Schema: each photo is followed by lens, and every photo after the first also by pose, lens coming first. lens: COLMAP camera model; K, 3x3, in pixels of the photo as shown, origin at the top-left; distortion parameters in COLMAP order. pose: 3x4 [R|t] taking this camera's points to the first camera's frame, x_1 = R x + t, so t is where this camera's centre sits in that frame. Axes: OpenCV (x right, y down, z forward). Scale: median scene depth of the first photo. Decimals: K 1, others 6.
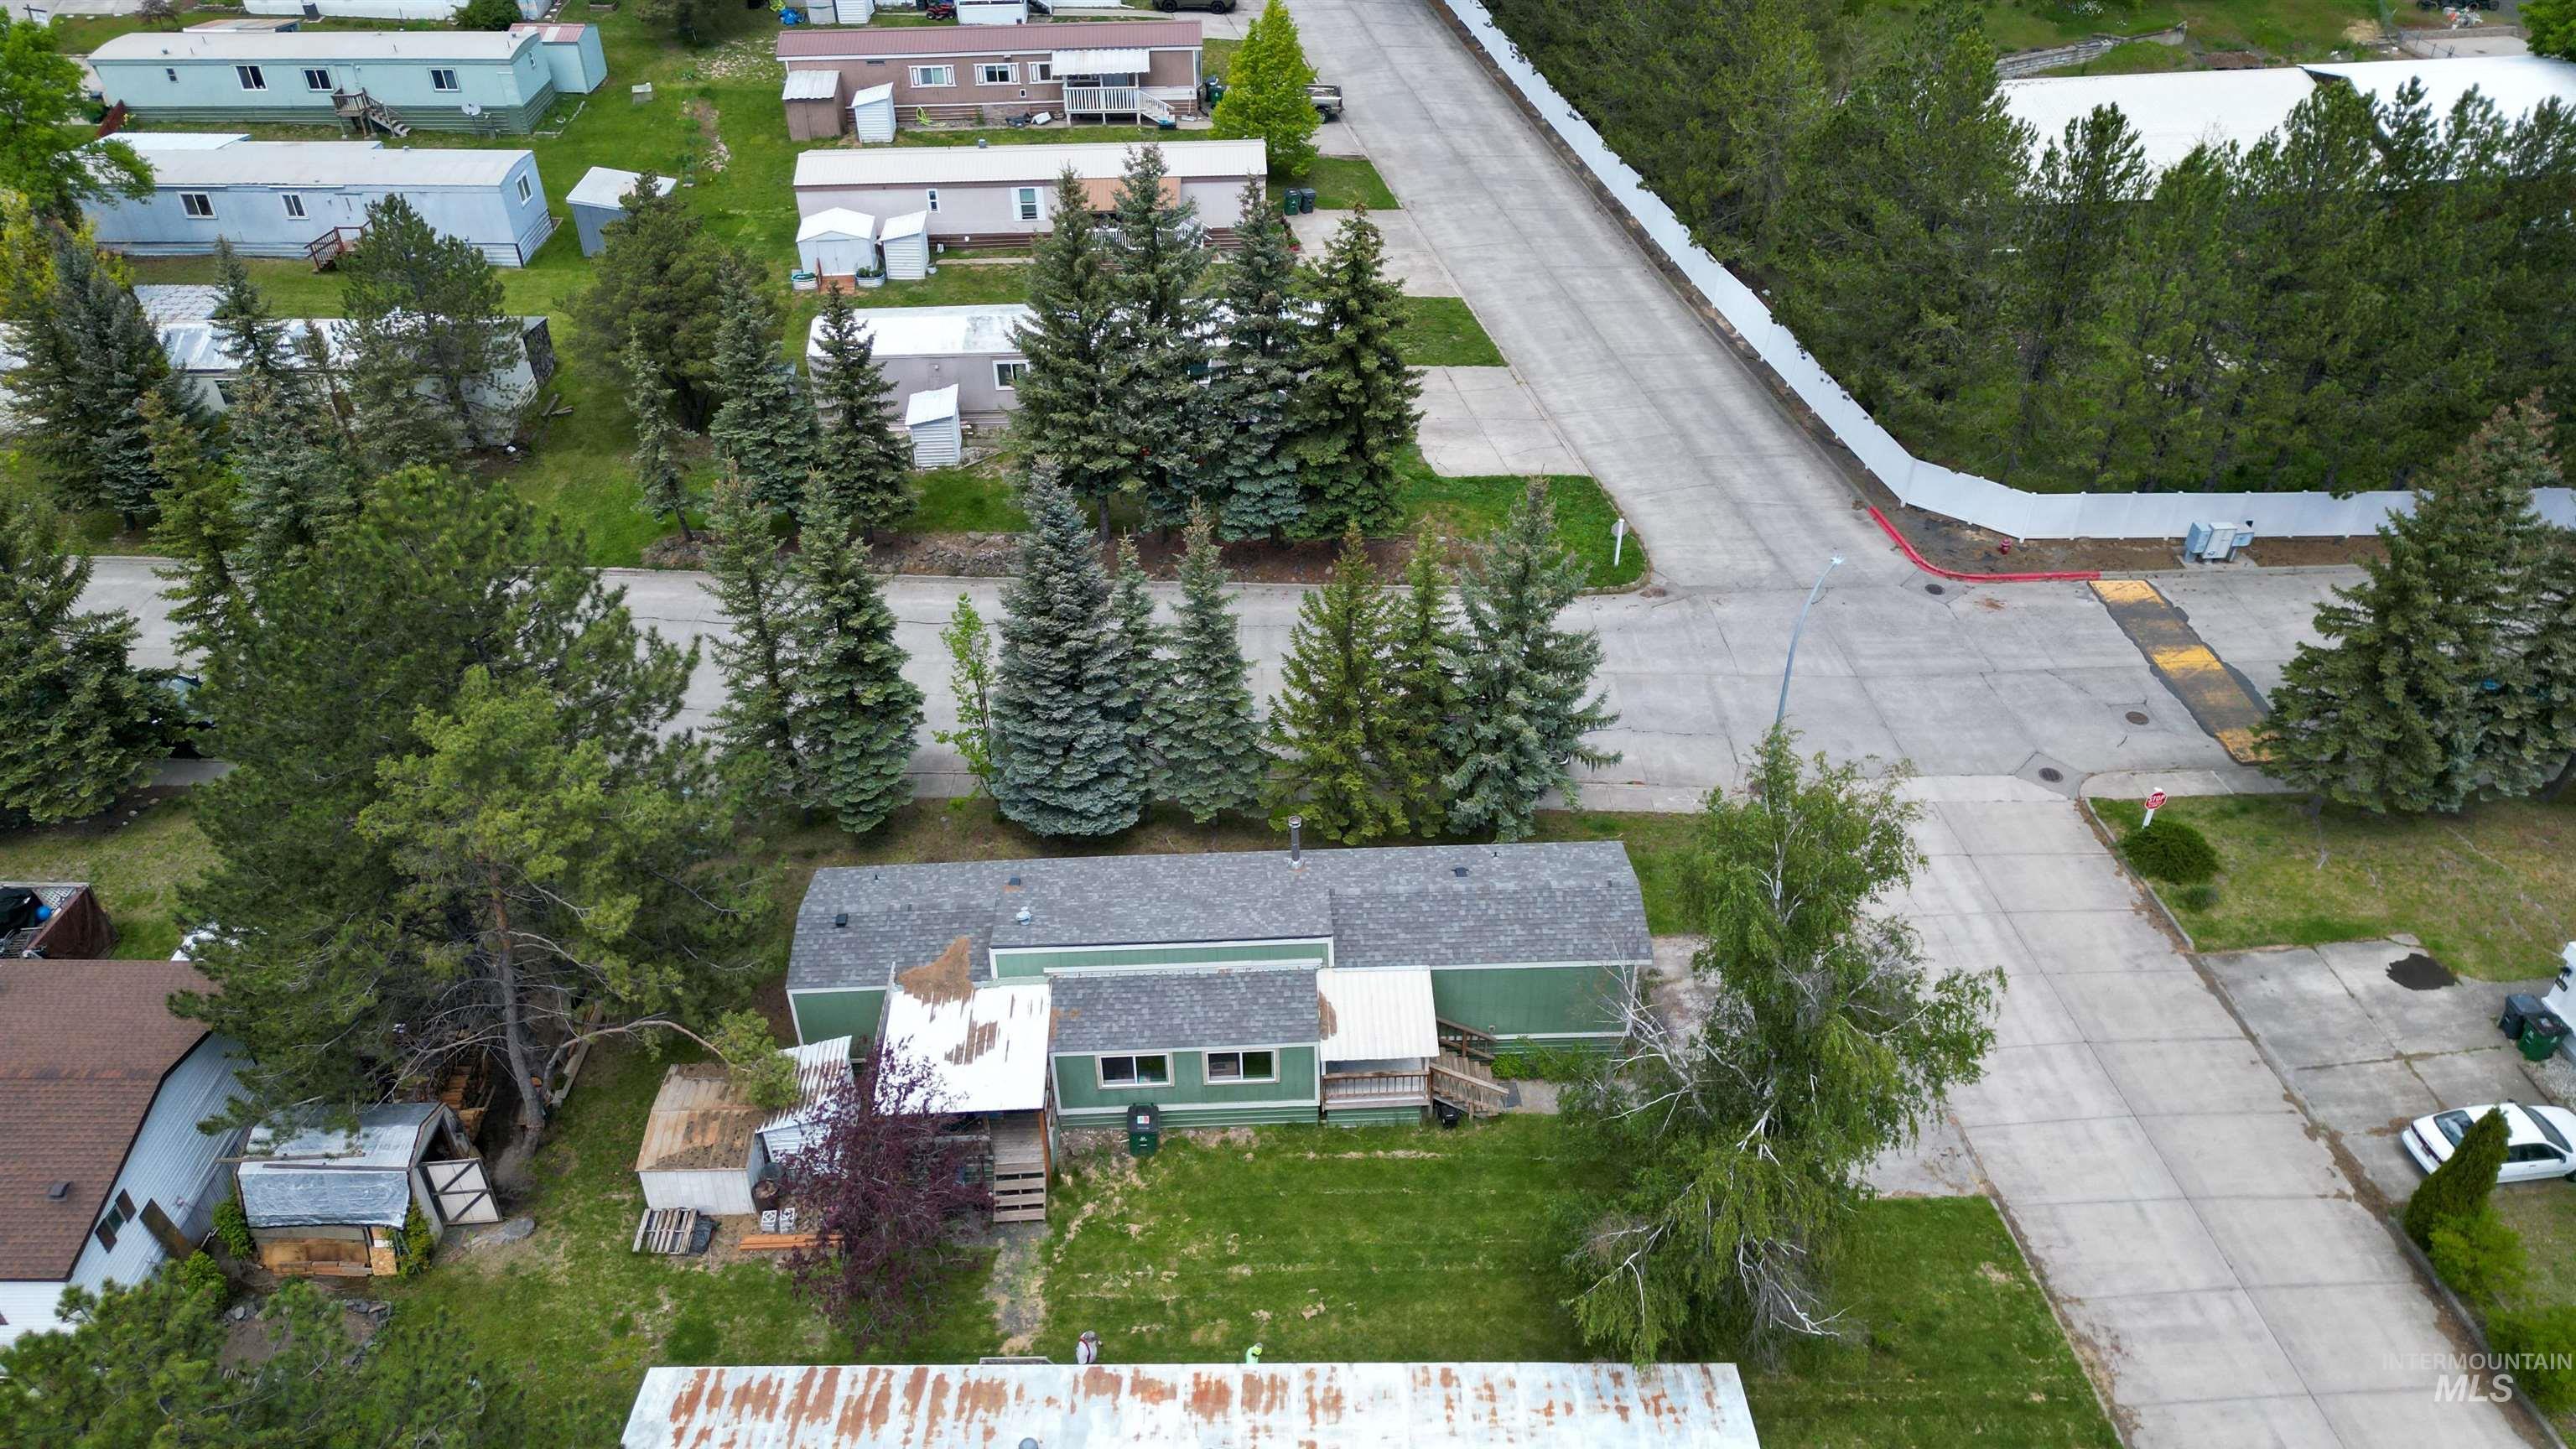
lens RADIAL K [[1796.6, 0, 1272.7], [0, 1796.6, 723.2], [0, 0, 1]] dist [0.057500, -0.050187]
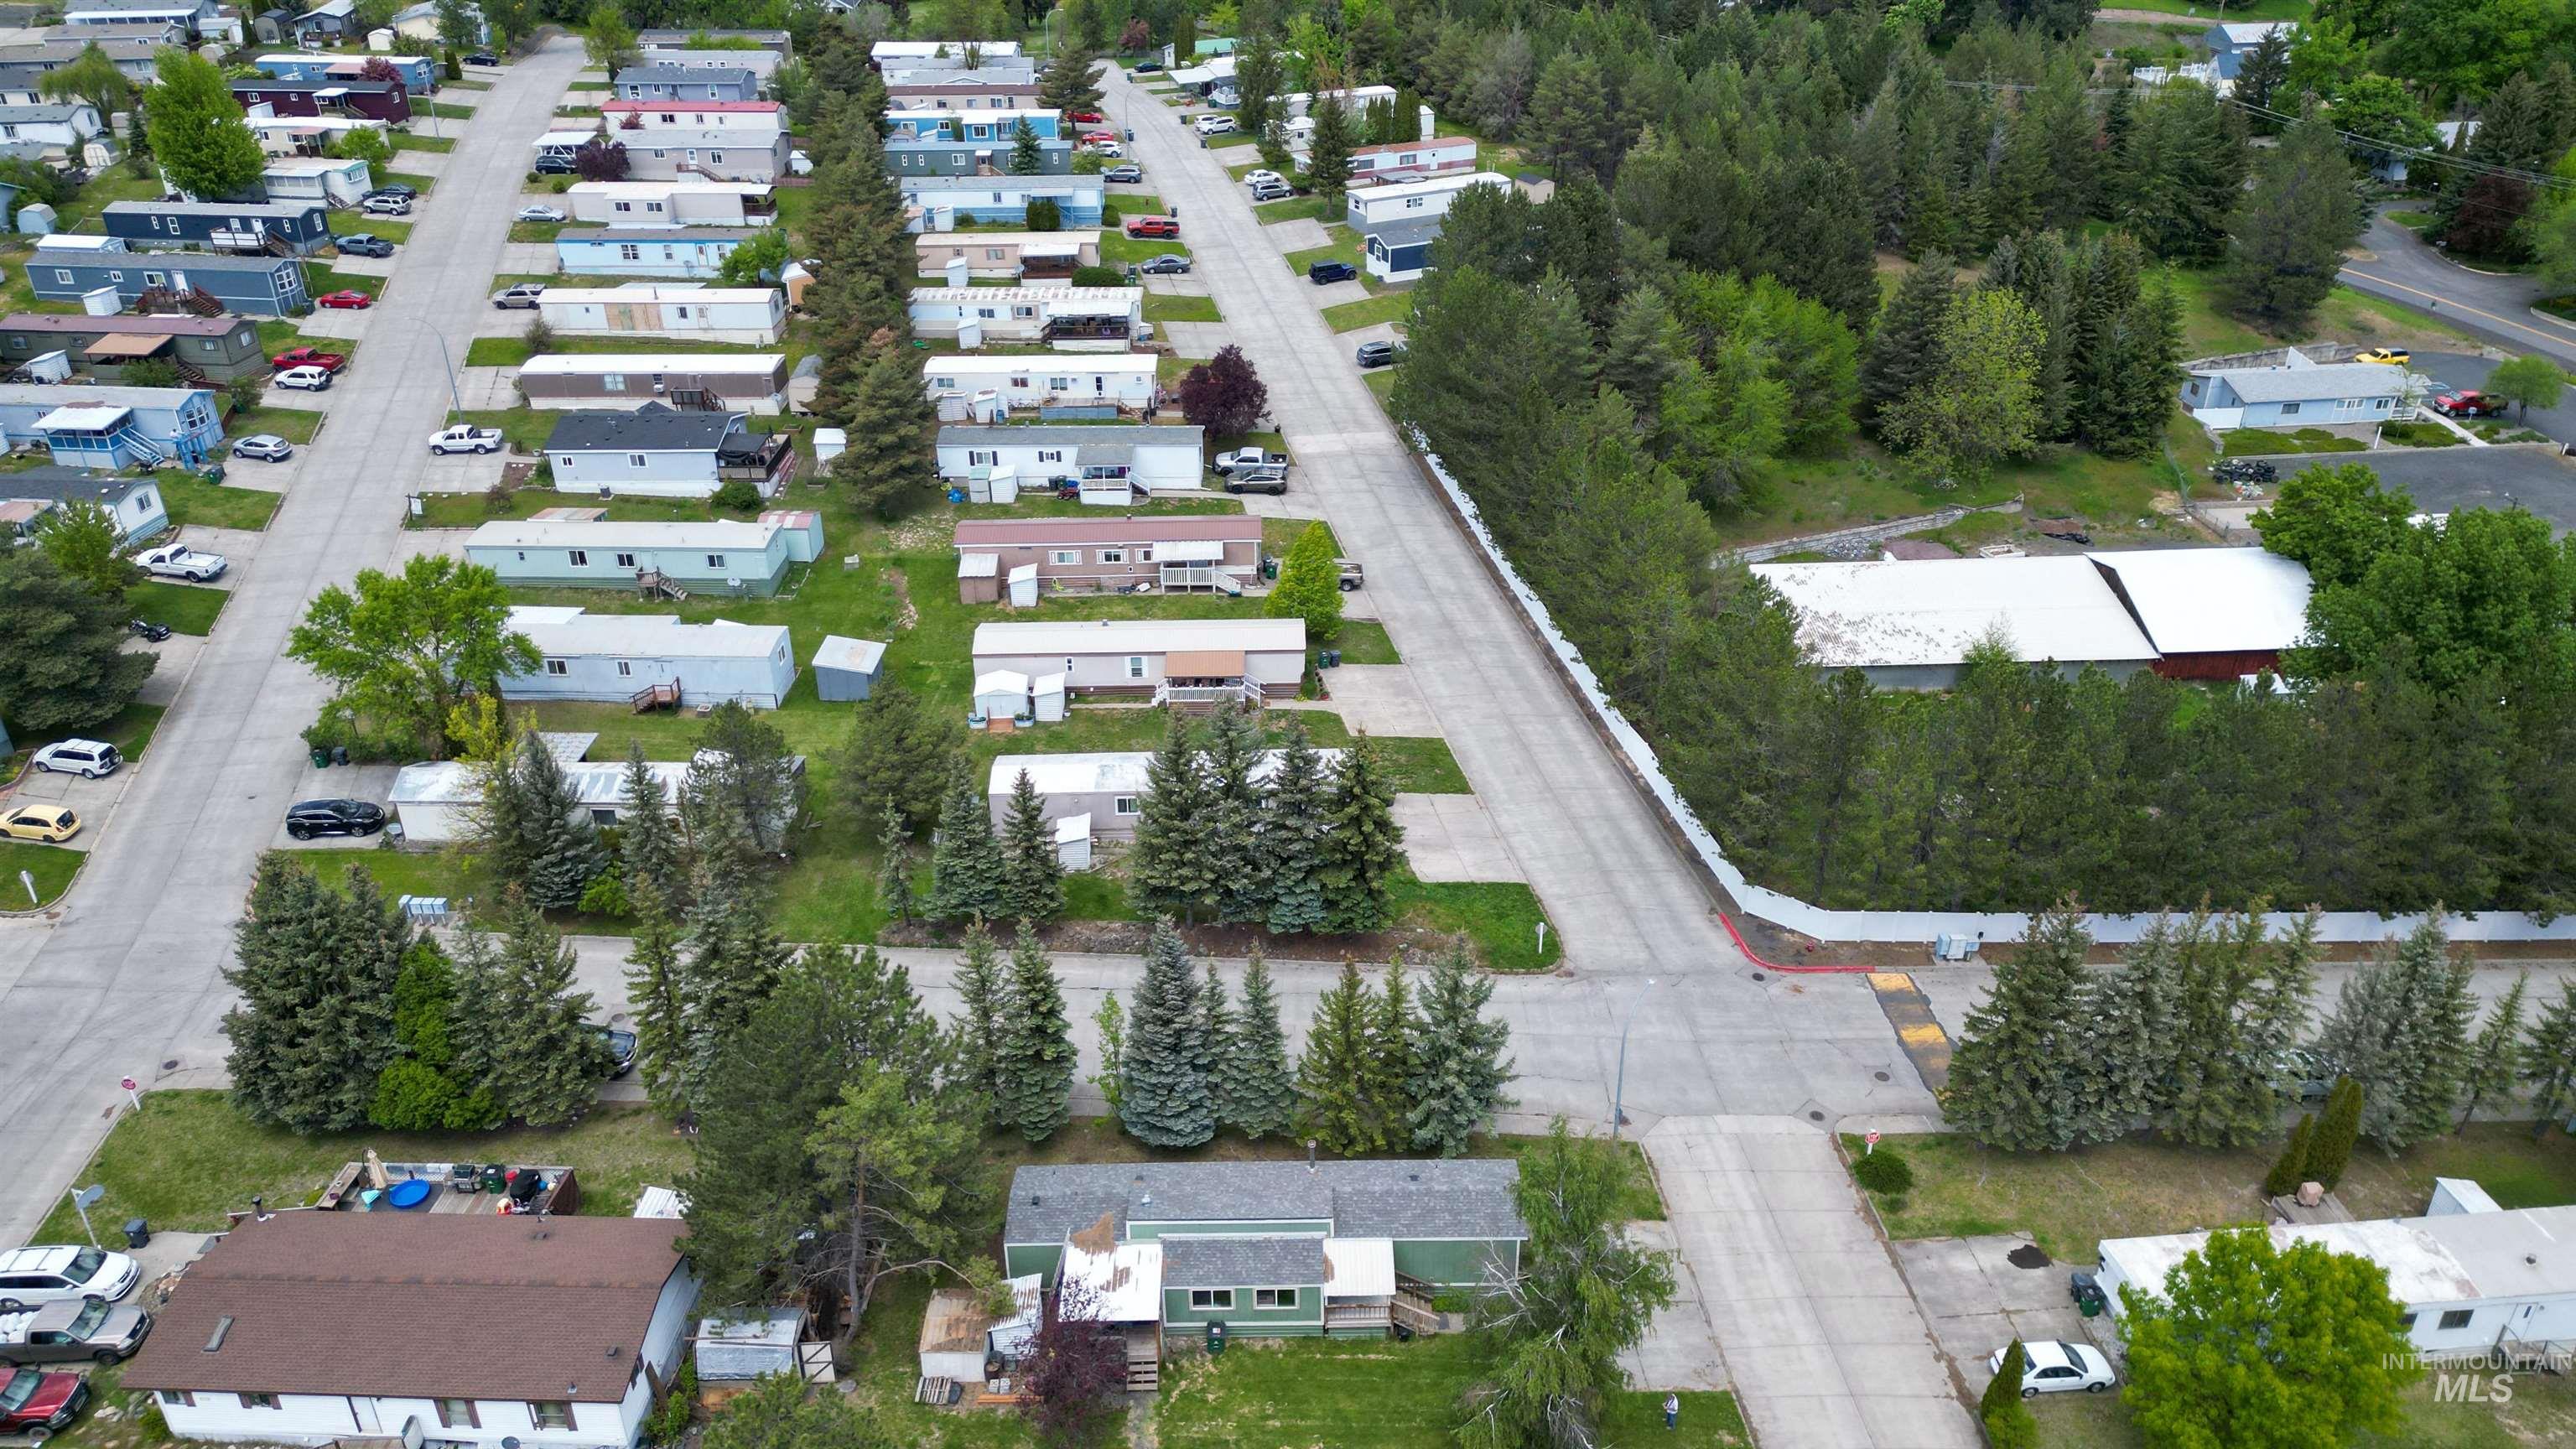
lens RADIAL K [[1796.6, 0, 1273.9], [0, 1796.6, 699.6], [0, 0, 1]] dist [0.057500, -0.050187]
pose [[0.999587, 0.015287, -0.024348, 0.010485], [-0.018827, 0.988120, -0.152528, -0.084117], [0.021727, 0.152924, 0.987999, -0.614161]]
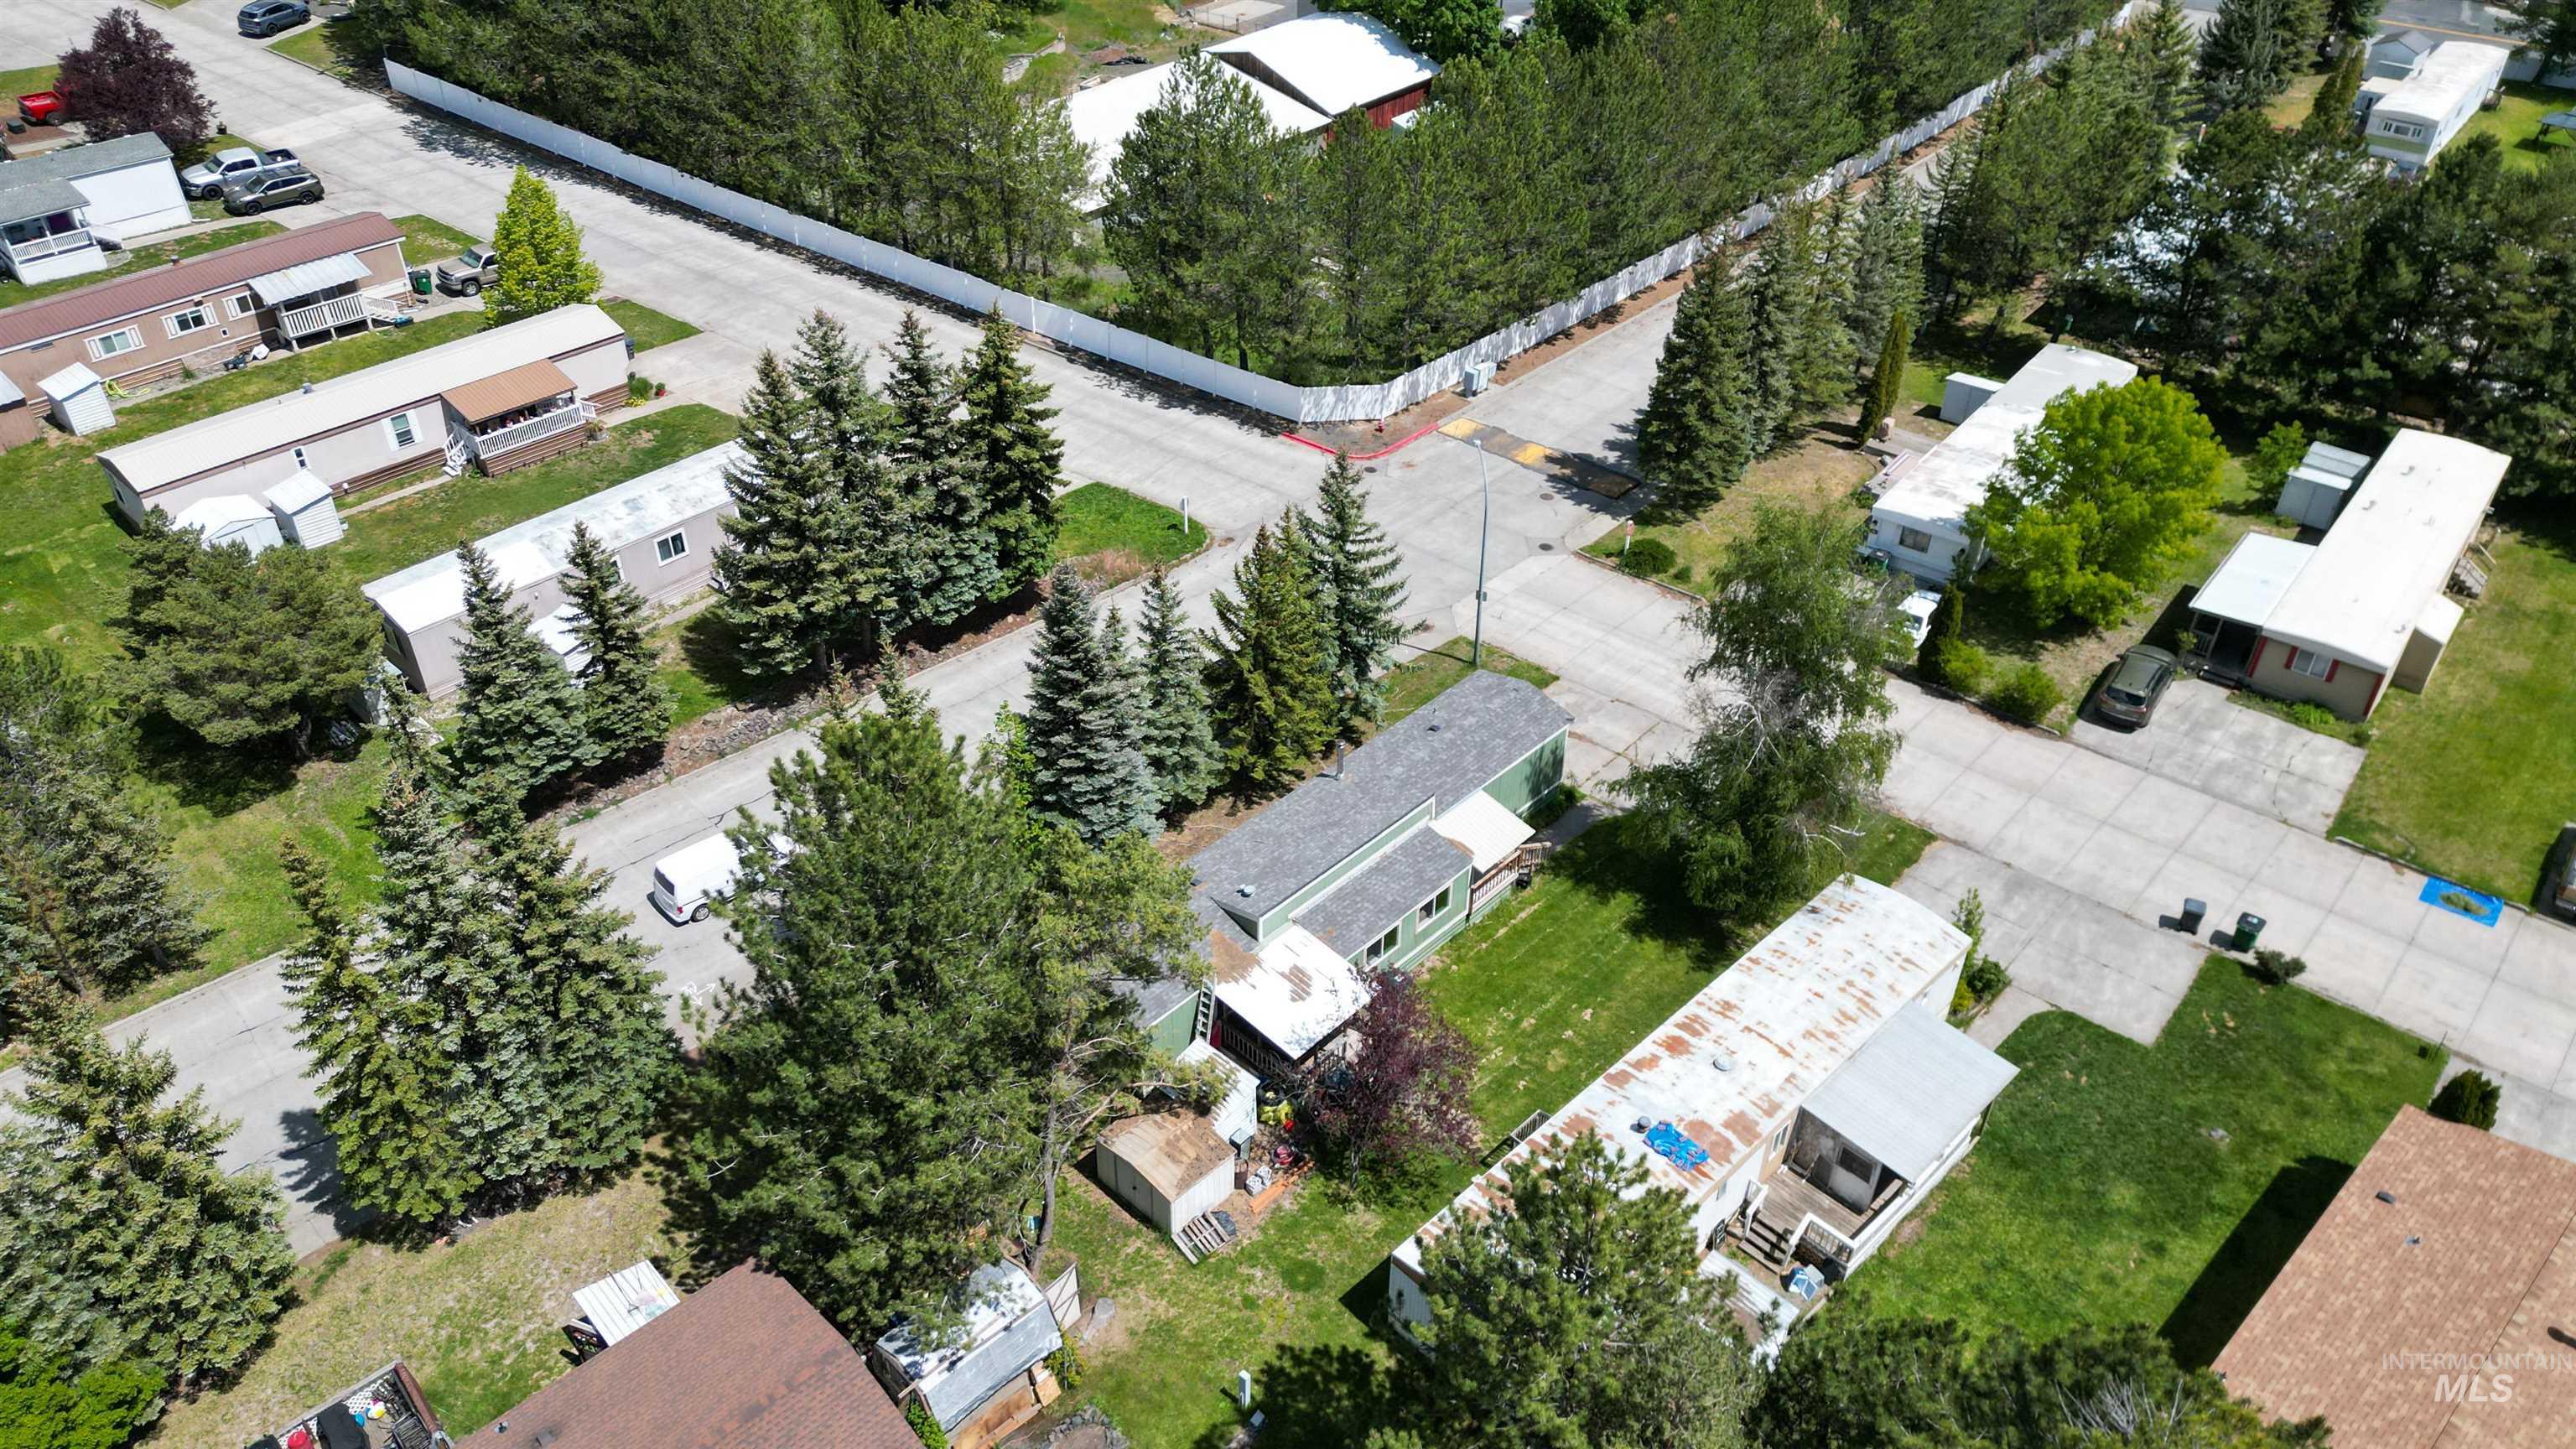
lens RADIAL K [[1796.6, 0, 1287.4], [0, 1796.6, 725.3], [0, 0, 1]] dist [0.057500, -0.050187]
pose [[0.708896, -0.404386, 0.577874, -0.691187], [0.409970, 0.902939, 0.128938, -0.127869], [-0.573926, 0.145507, 0.805876, -0.036254]]
